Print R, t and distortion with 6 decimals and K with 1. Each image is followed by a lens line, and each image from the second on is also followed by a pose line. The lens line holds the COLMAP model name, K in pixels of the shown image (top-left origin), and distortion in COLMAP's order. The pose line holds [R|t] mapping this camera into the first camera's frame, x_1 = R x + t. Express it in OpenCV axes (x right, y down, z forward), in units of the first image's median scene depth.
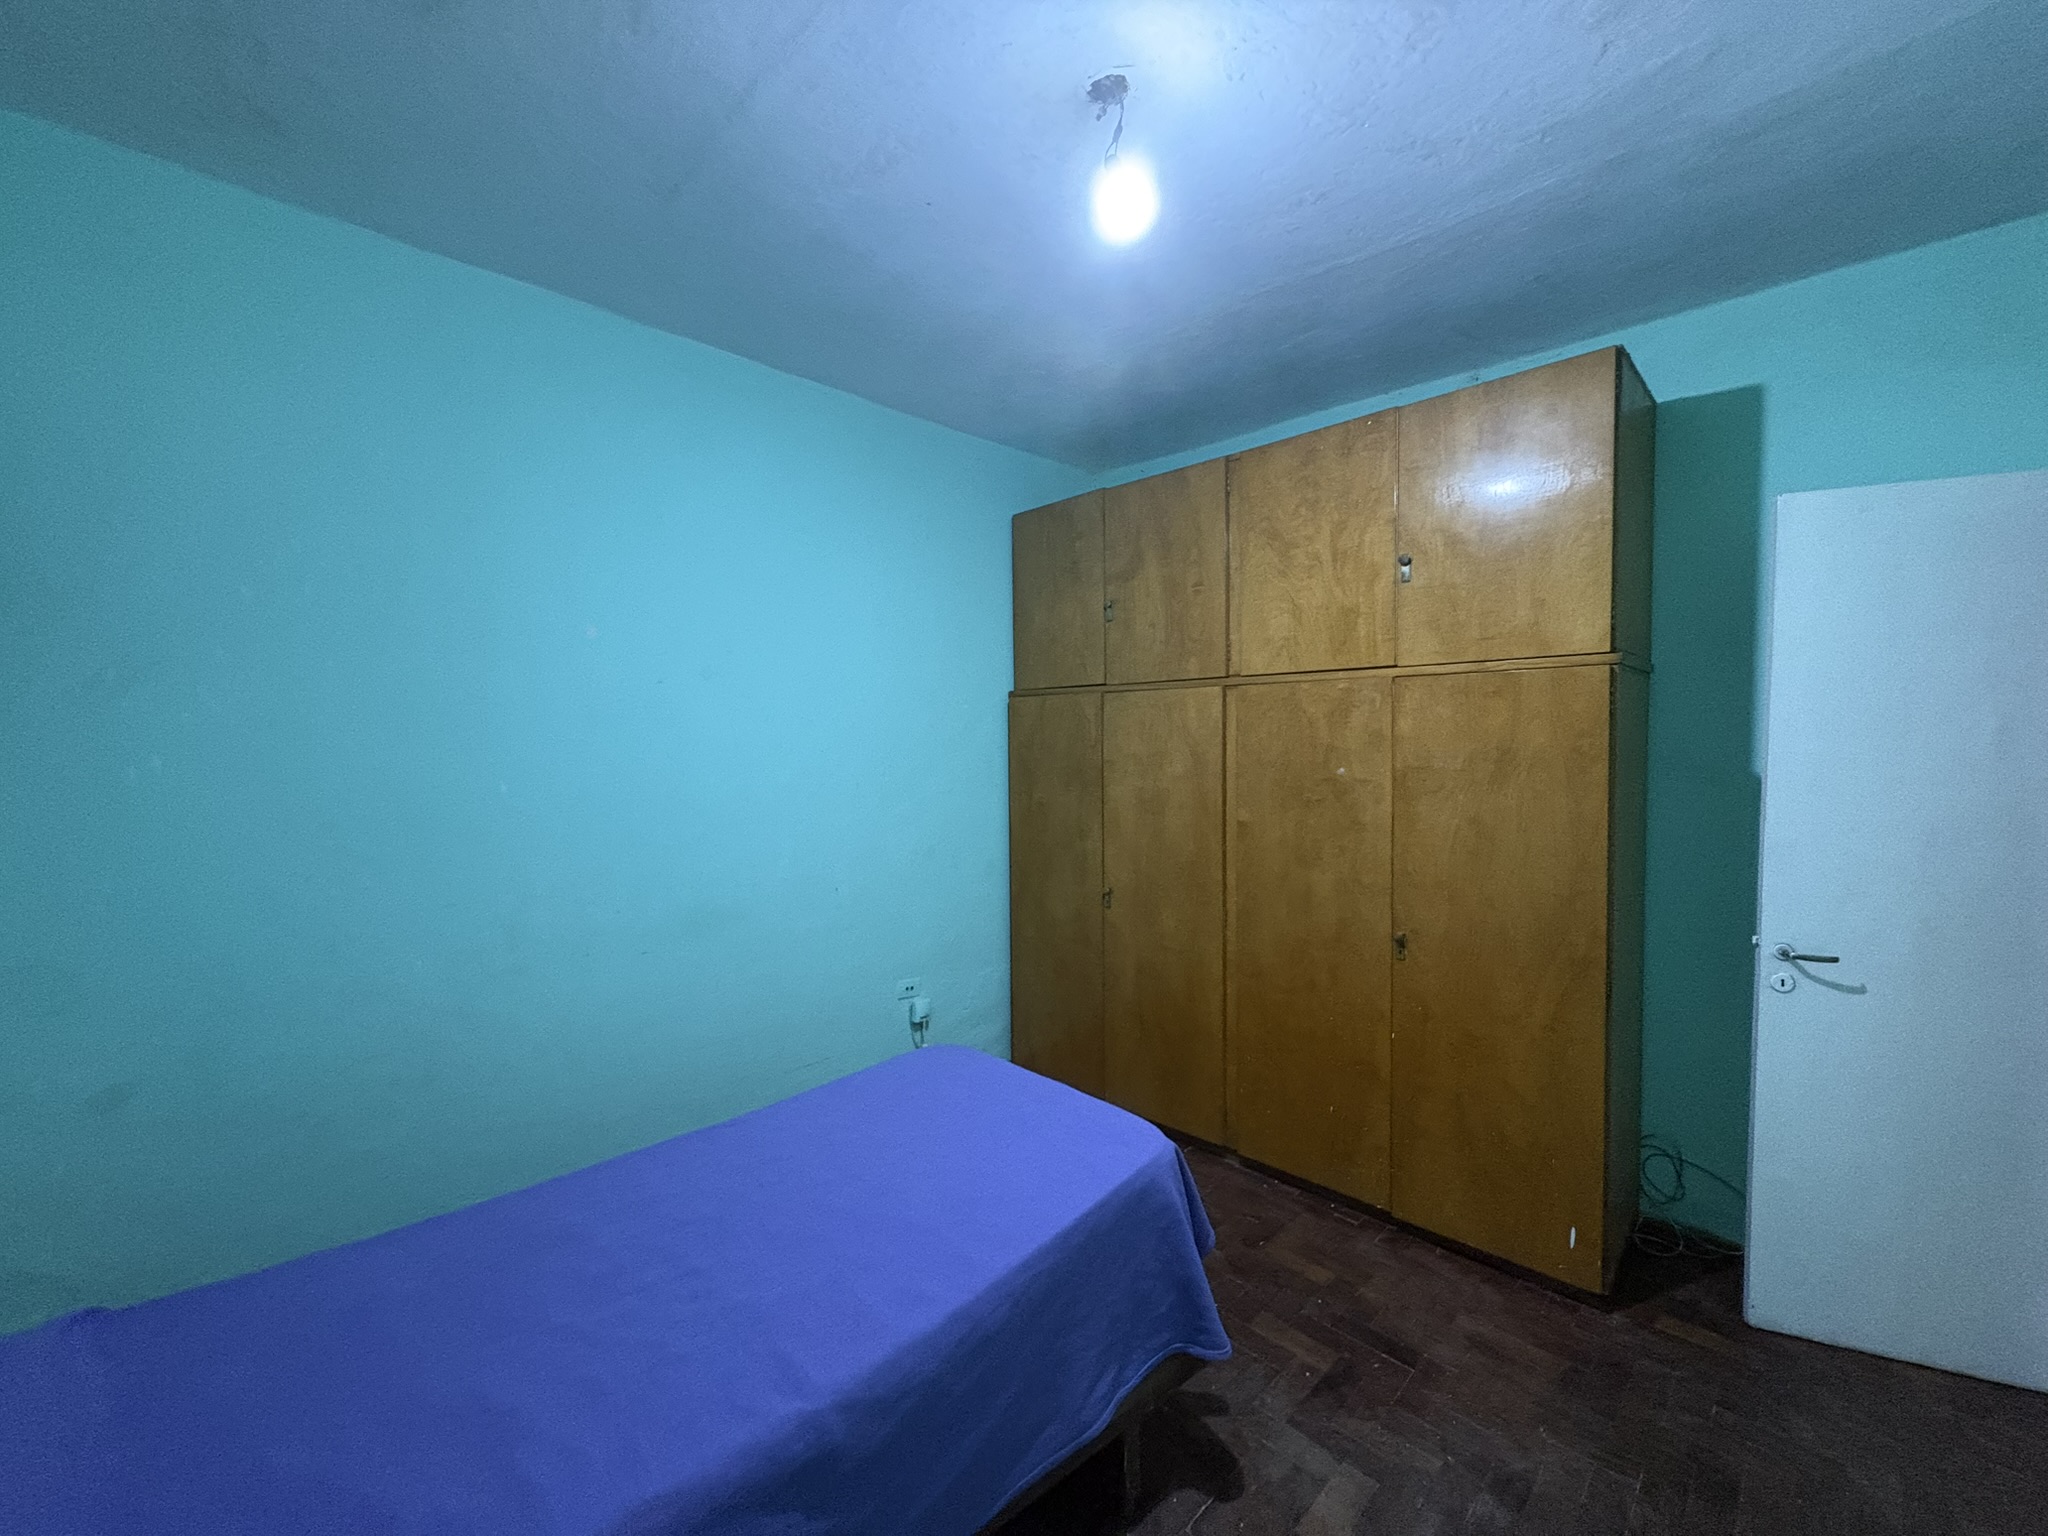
lens RADIAL K [[814.0, 0, 1024.0], [0, 814.0, 768.0], [0, 0, 1]] dist [0.000734, 0.000318]
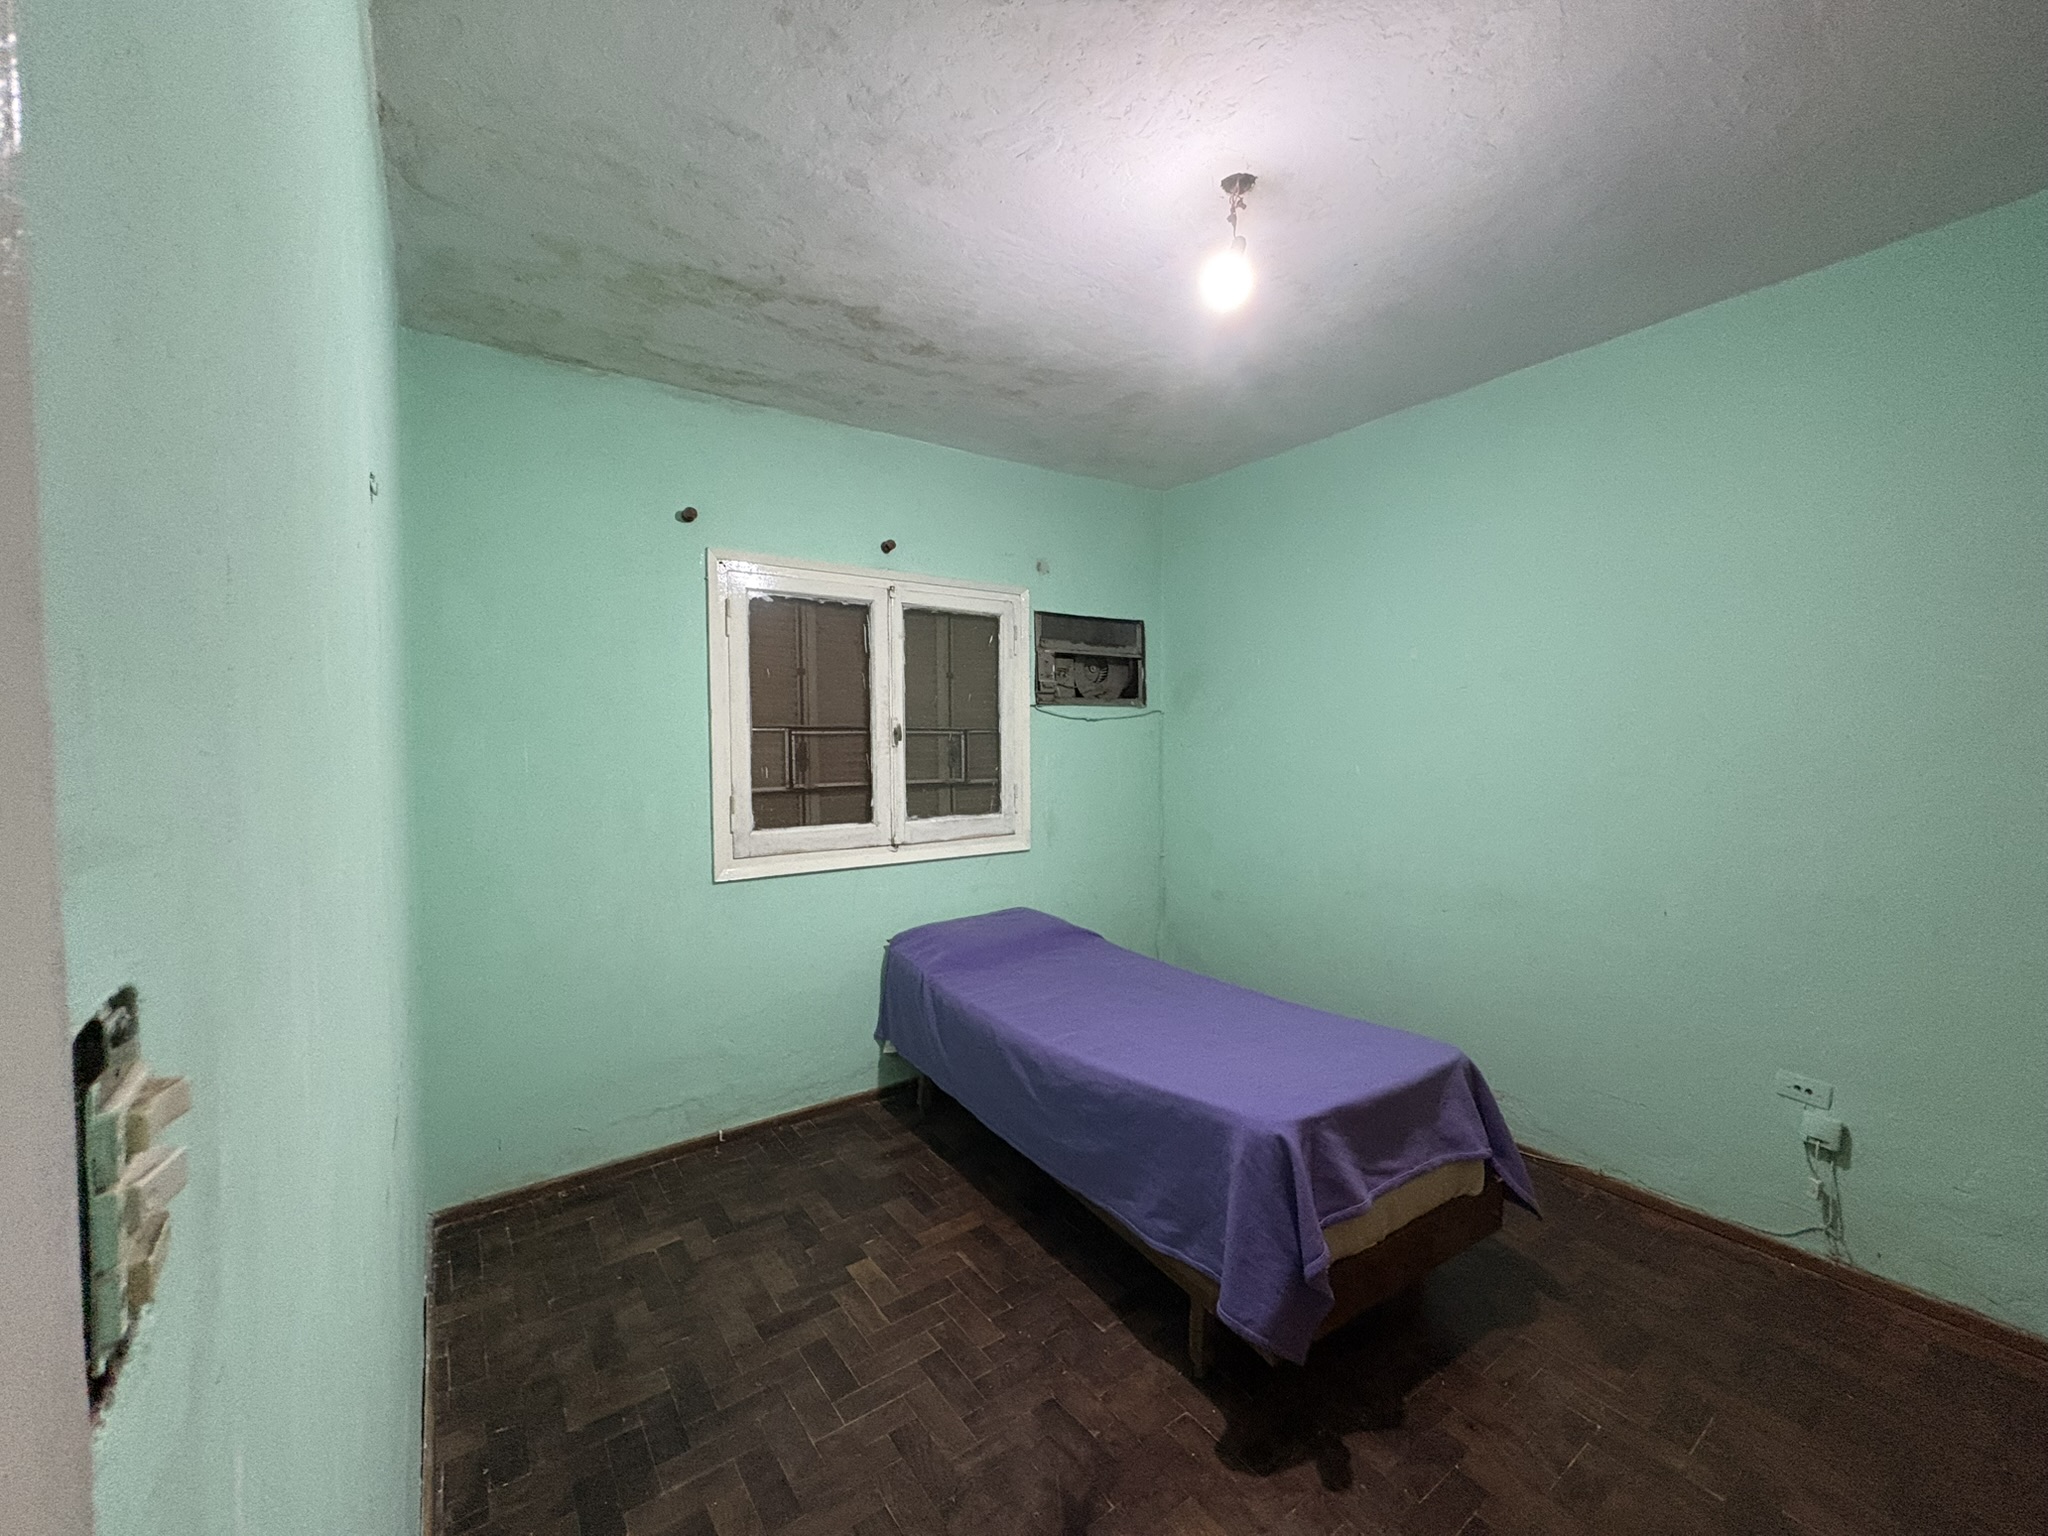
lens RADIAL K [[814.0, 0, 1024.0], [0, 814.0, 768.0], [0, 0, 1]] dist [0.000734, 0.000318]
pose [[-0.148206, 0.037234, -0.988255, 1.260843], [-0.032760, 0.998558, 0.042535, -0.024286], [0.988414, 0.038679, -0.146772, 0.846197]]
